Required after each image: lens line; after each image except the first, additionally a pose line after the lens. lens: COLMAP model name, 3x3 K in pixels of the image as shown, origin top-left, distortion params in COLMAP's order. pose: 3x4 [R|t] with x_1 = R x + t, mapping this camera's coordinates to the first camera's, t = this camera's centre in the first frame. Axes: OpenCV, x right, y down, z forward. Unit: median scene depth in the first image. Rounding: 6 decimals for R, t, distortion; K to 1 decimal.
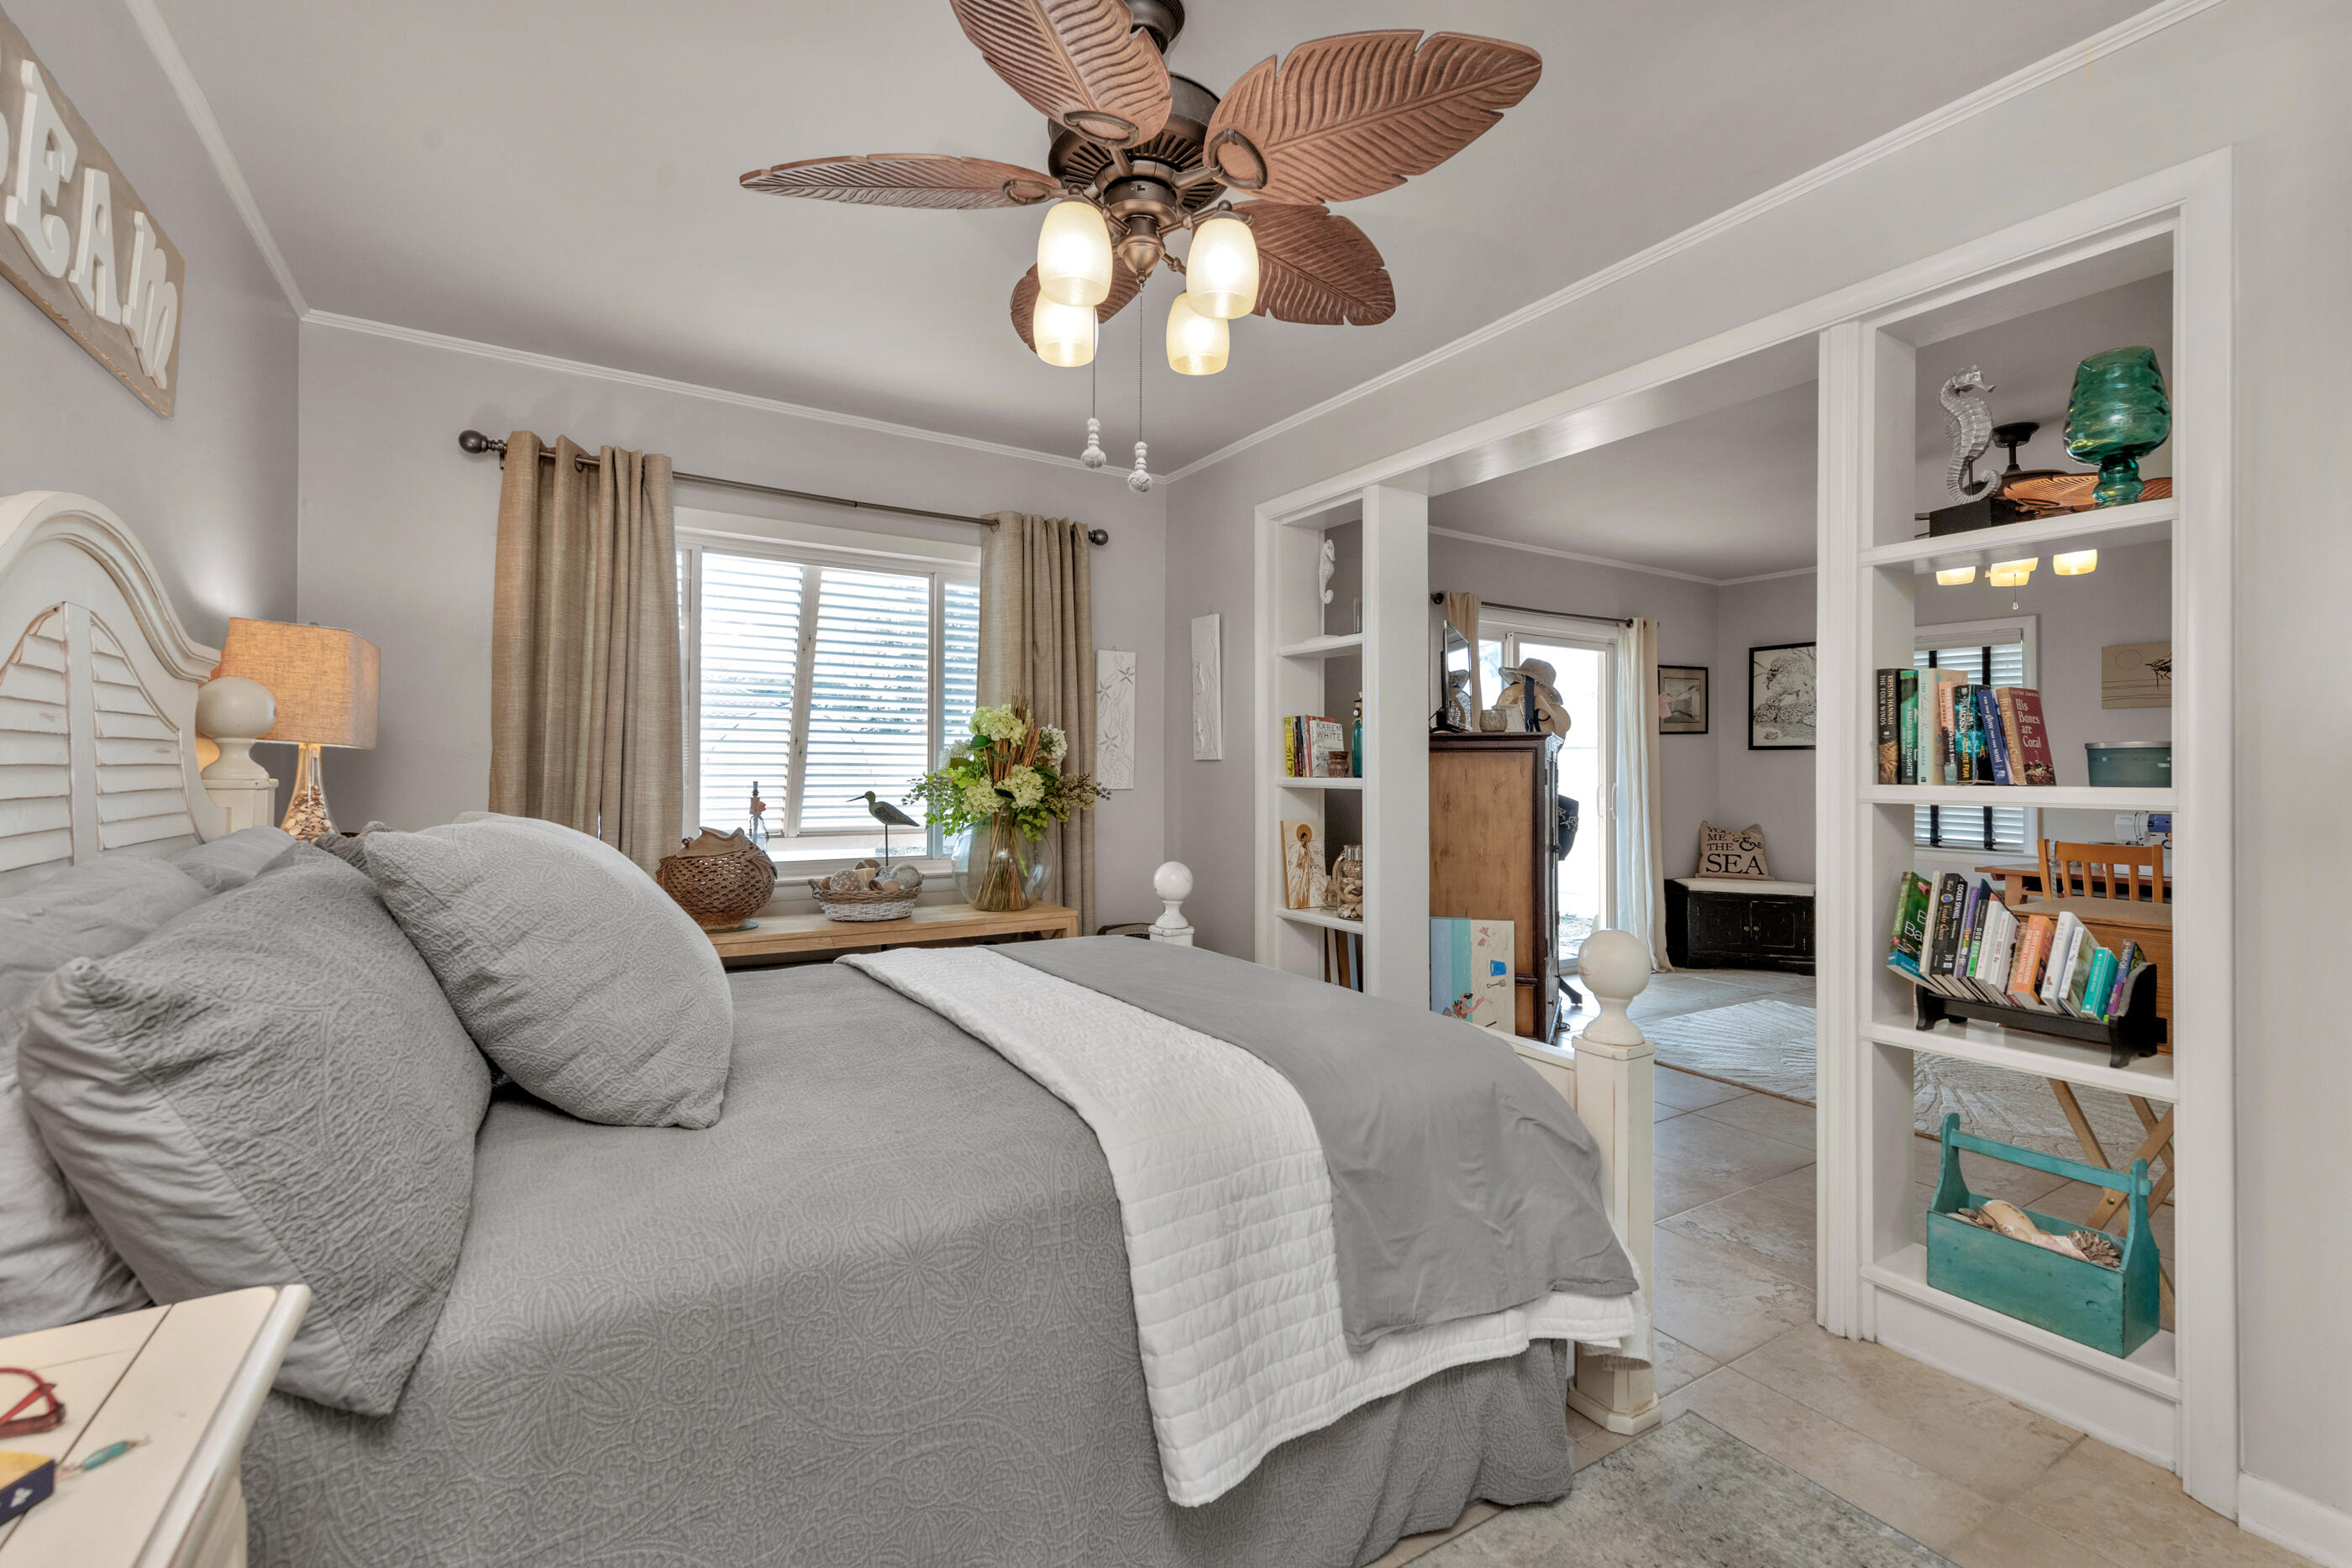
lens RADIAL K [[992.3, 0, 1167.6], [0, 992.3, 749.3], [0, 0, 1]] dist [0.020333, -0.008341]
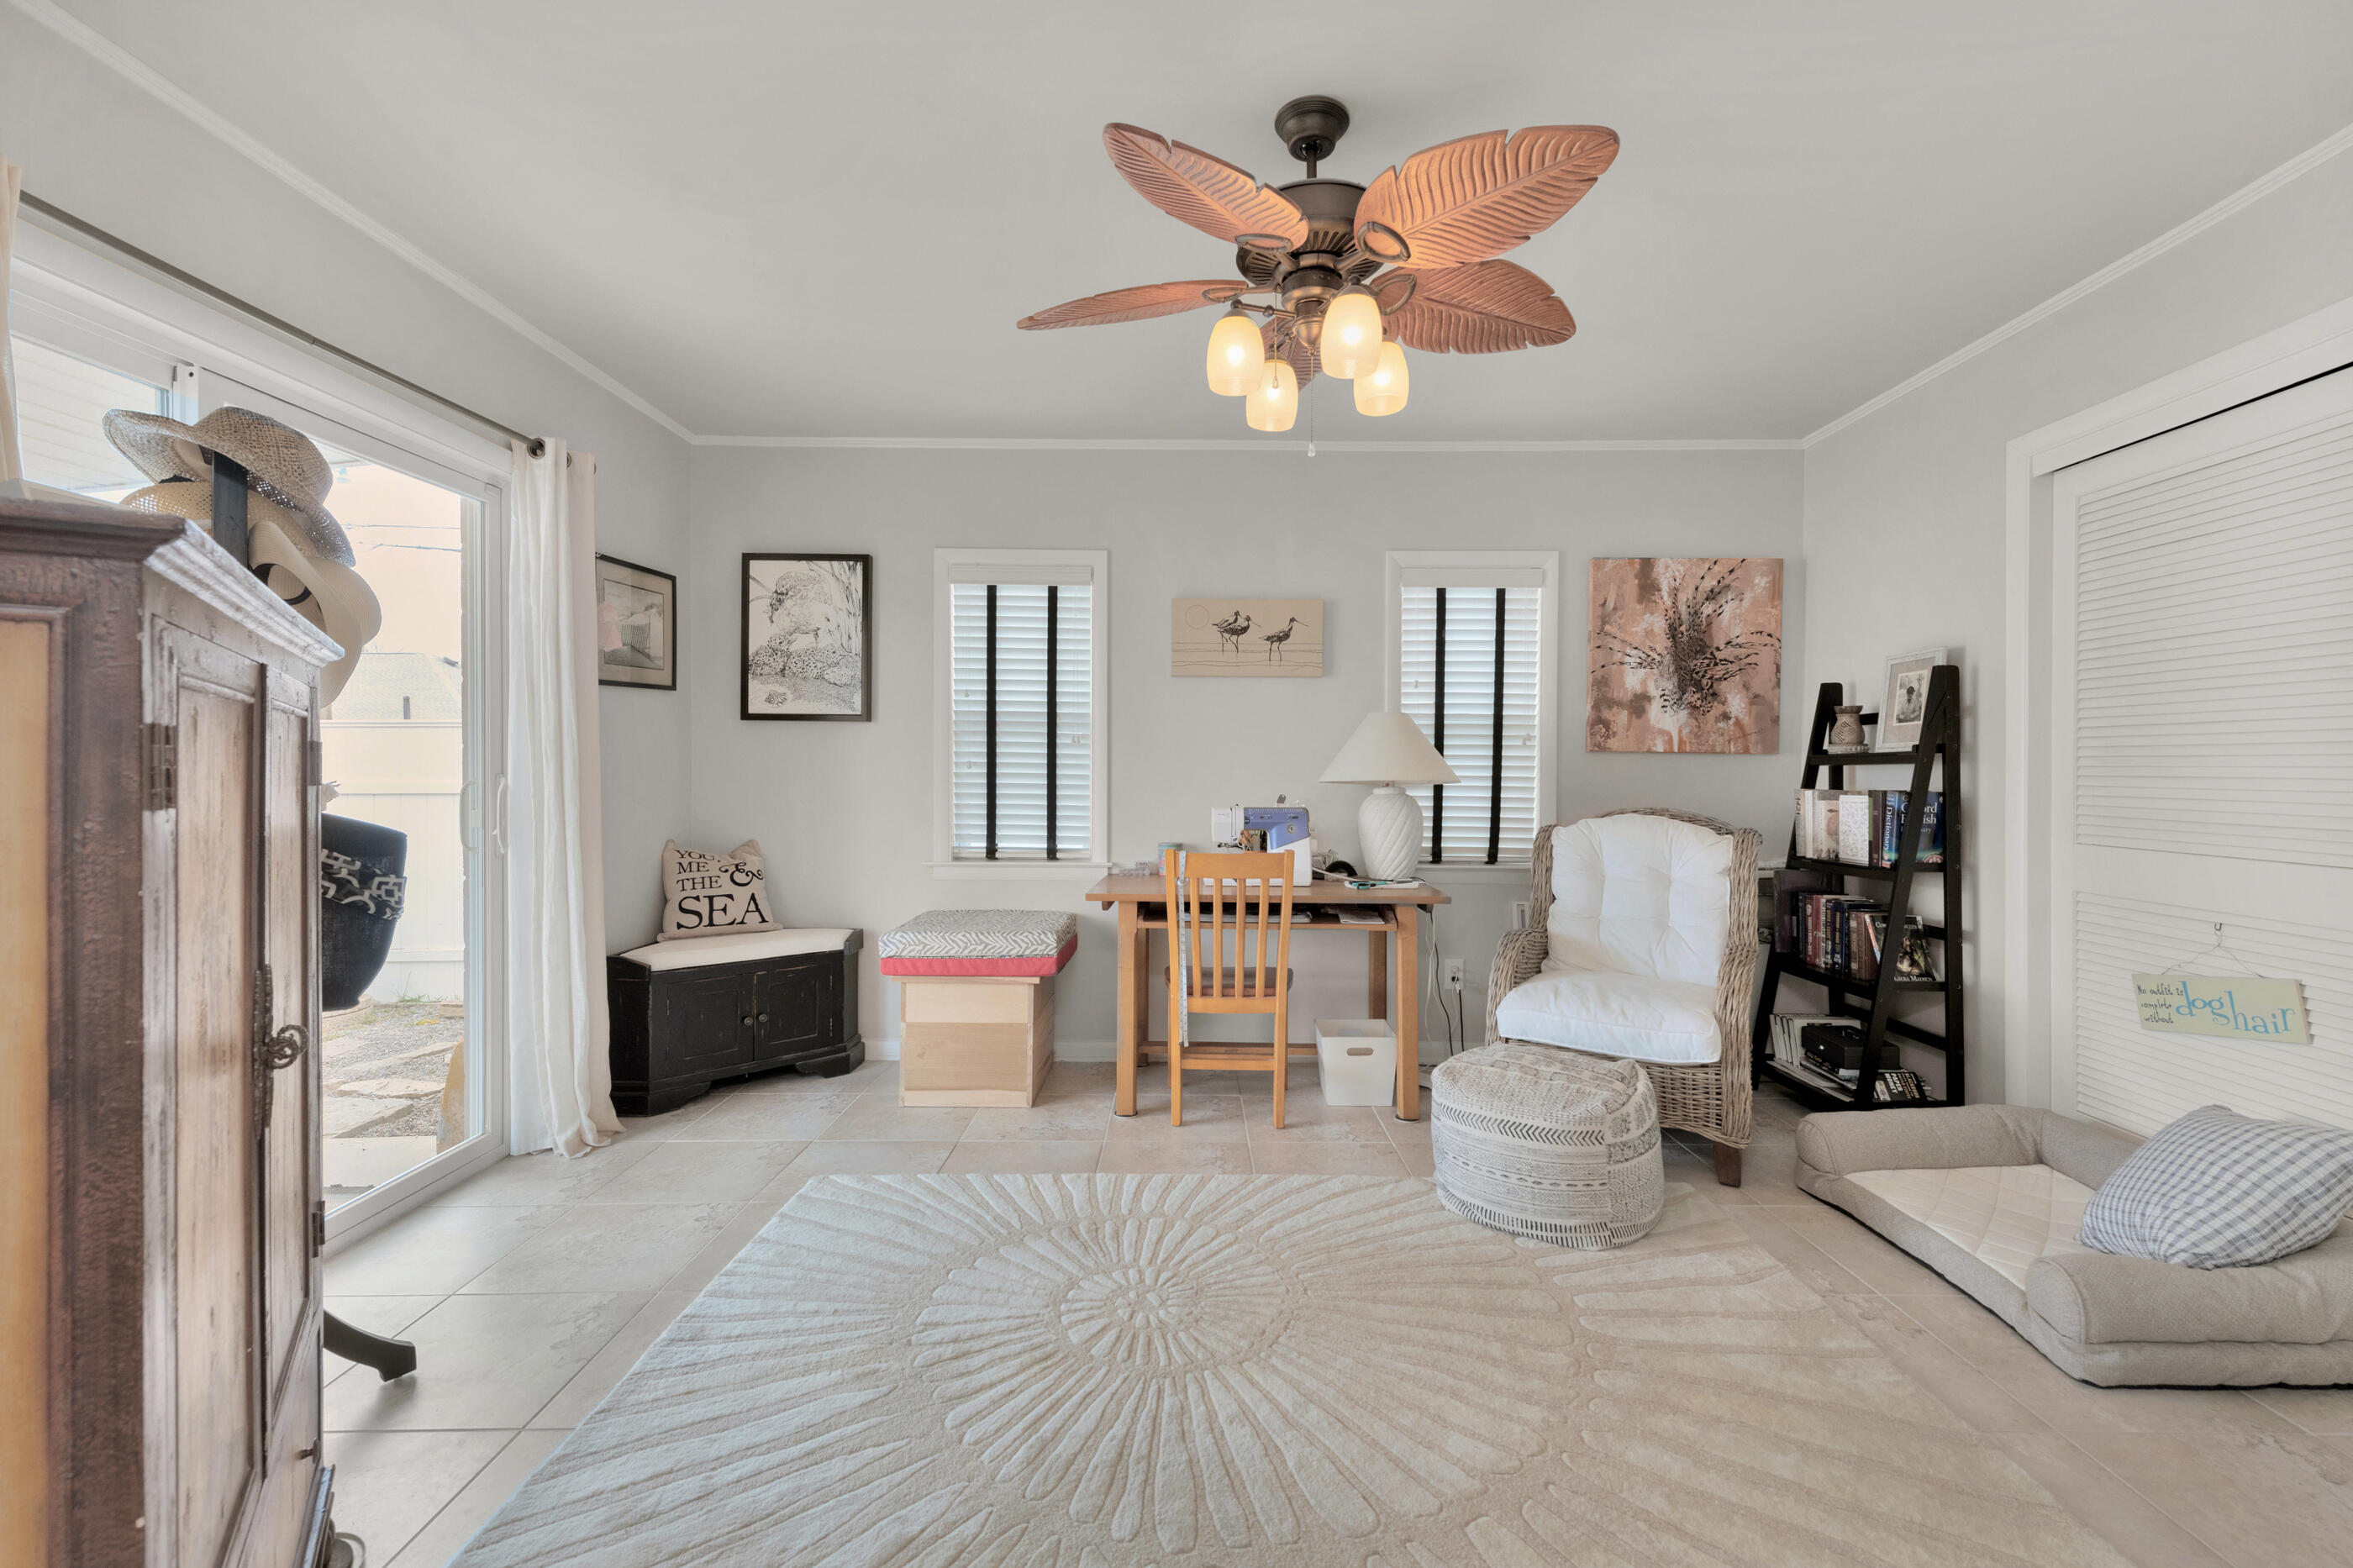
lens RADIAL K [[1014.0, 0, 1178.7], [0, 1014.0, 770.9], [0, 0, 1]] dist [0.021129, 0.000077]
pose [[0.524490, -0.008198, 0.851377, 0.335170], [-0.017885, 0.999627, 0.020644, 0.025292], [-0.851229, -0.026054, 0.524147, 0.779458]]
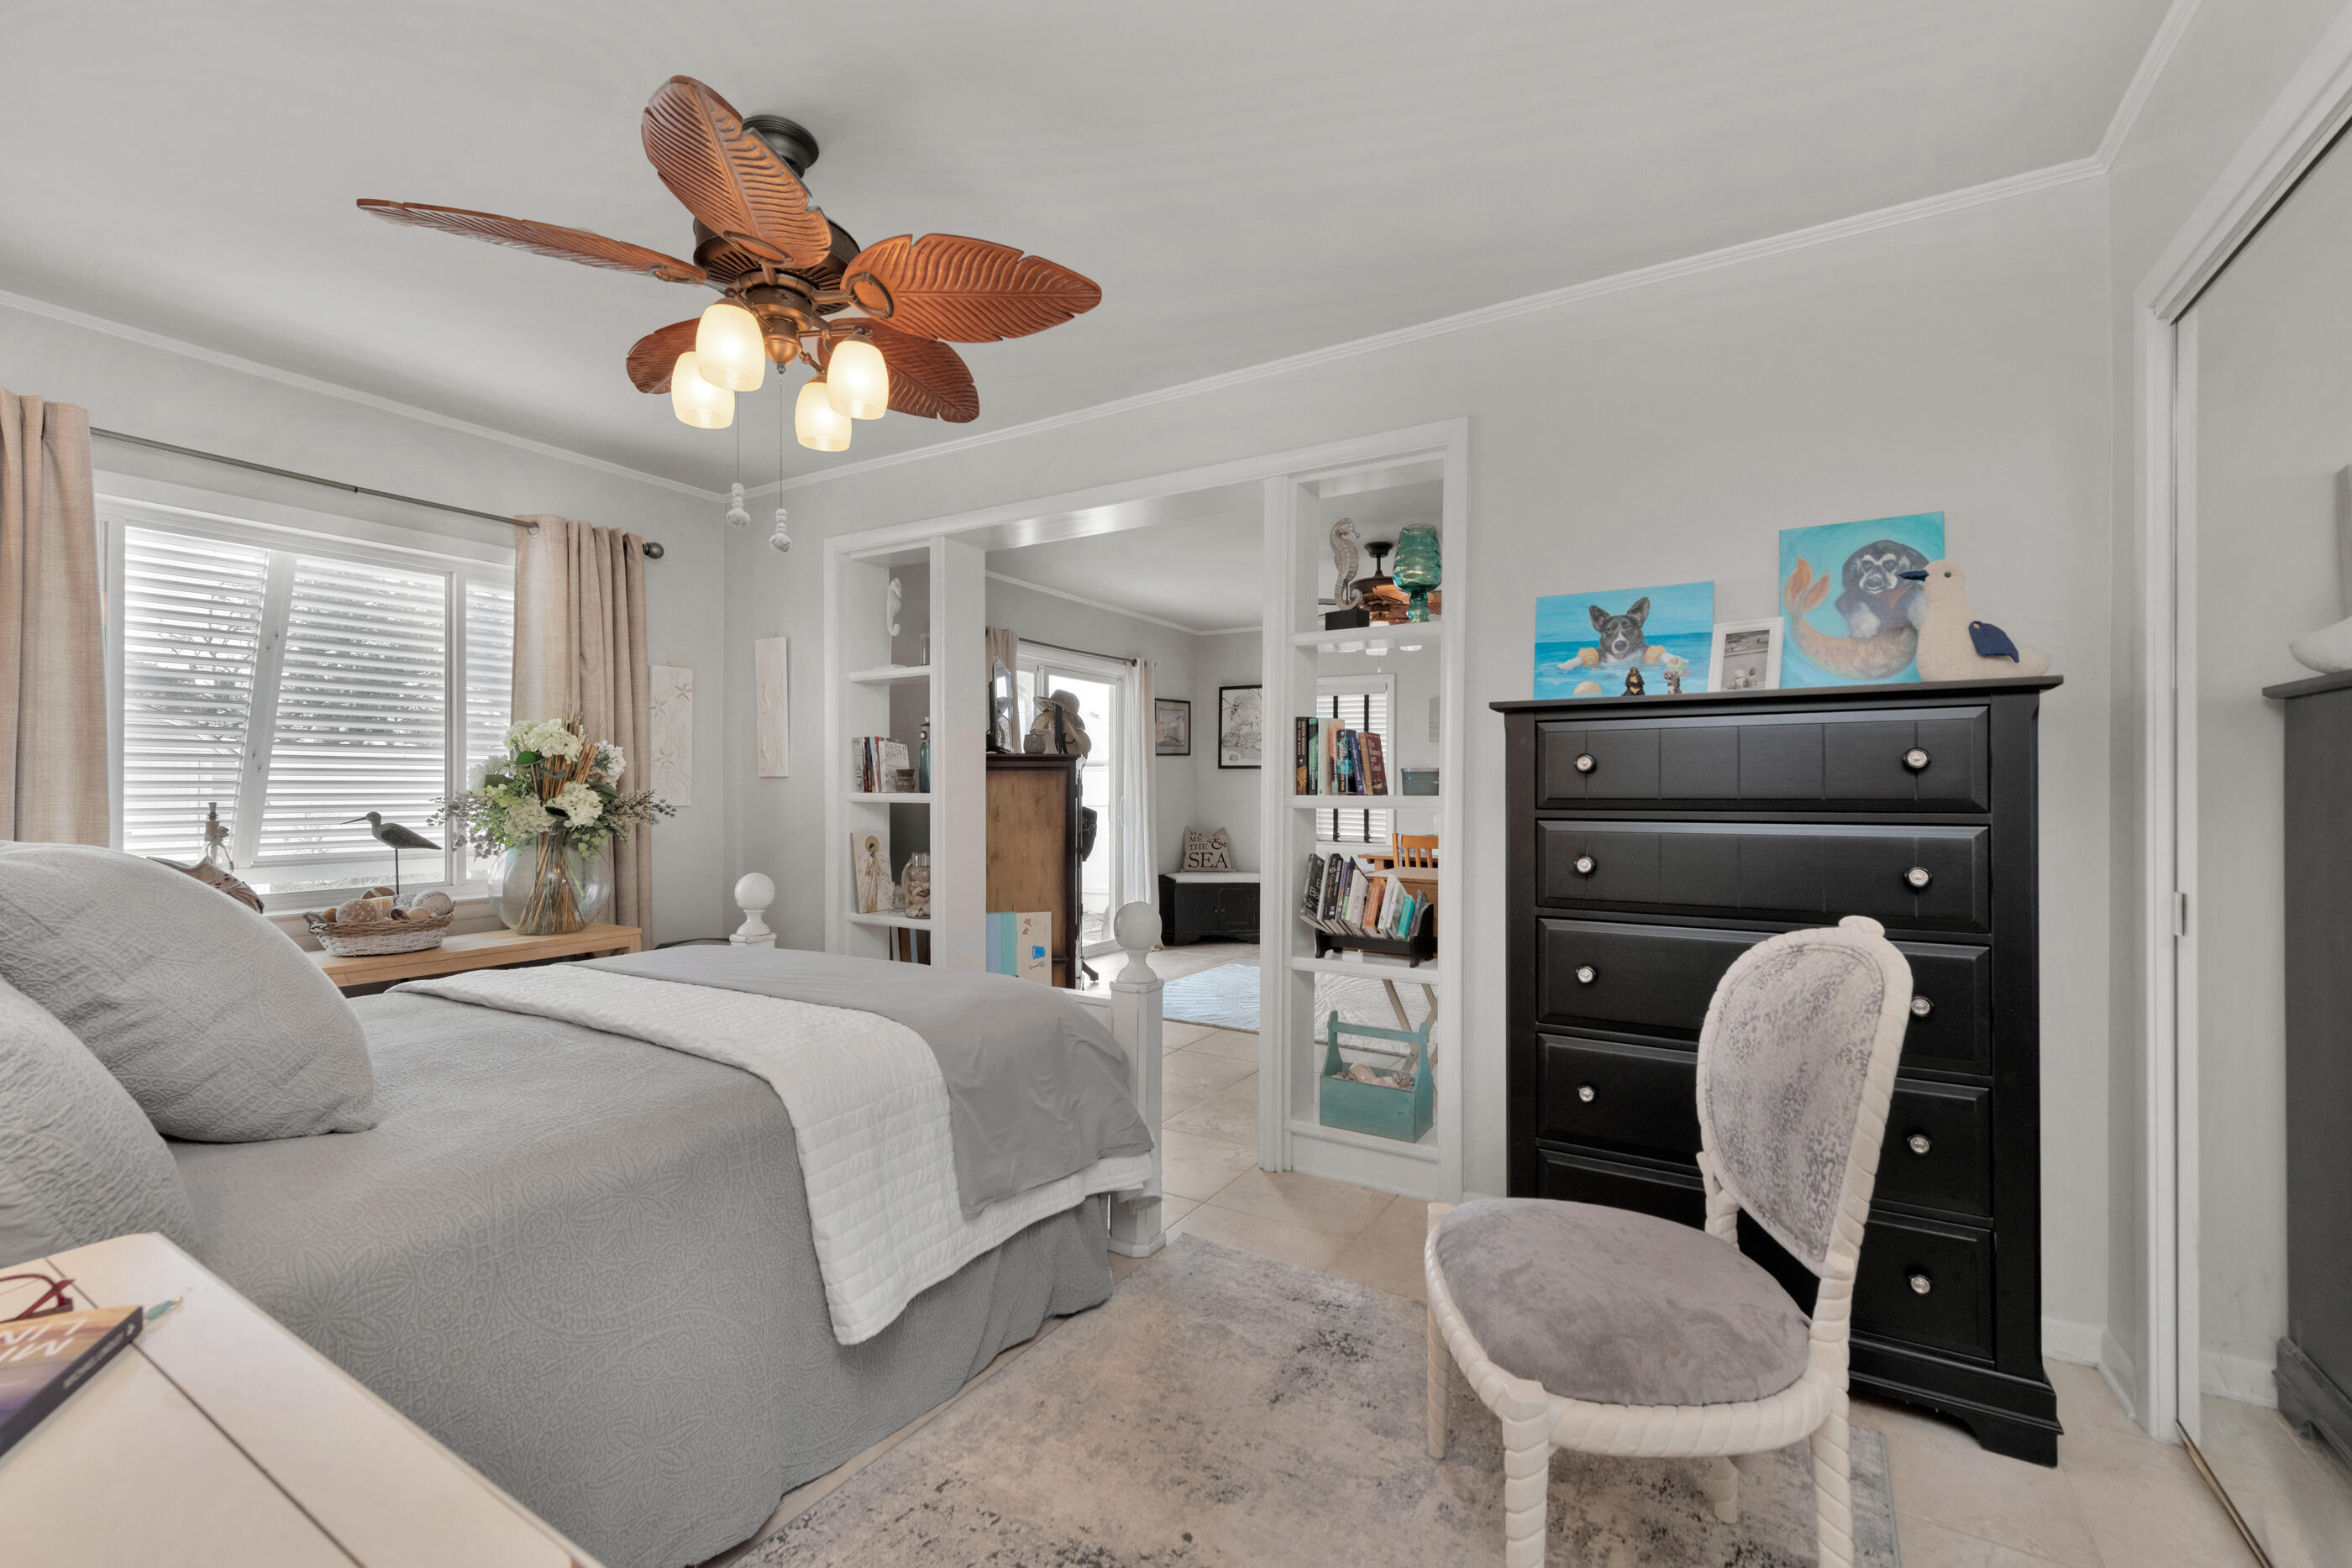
lens RADIAL K [[992.3, 0, 1167.6], [0, 992.3, 749.3], [0, 0, 1]] dist [0.020333, -0.008341]
pose [[0.887766, 0.013760, 0.460090, -0.083587], [-0.006787, 0.999836, -0.016806, -0.003953], [-0.460245, 0.011798, 0.887713, -0.133714]]
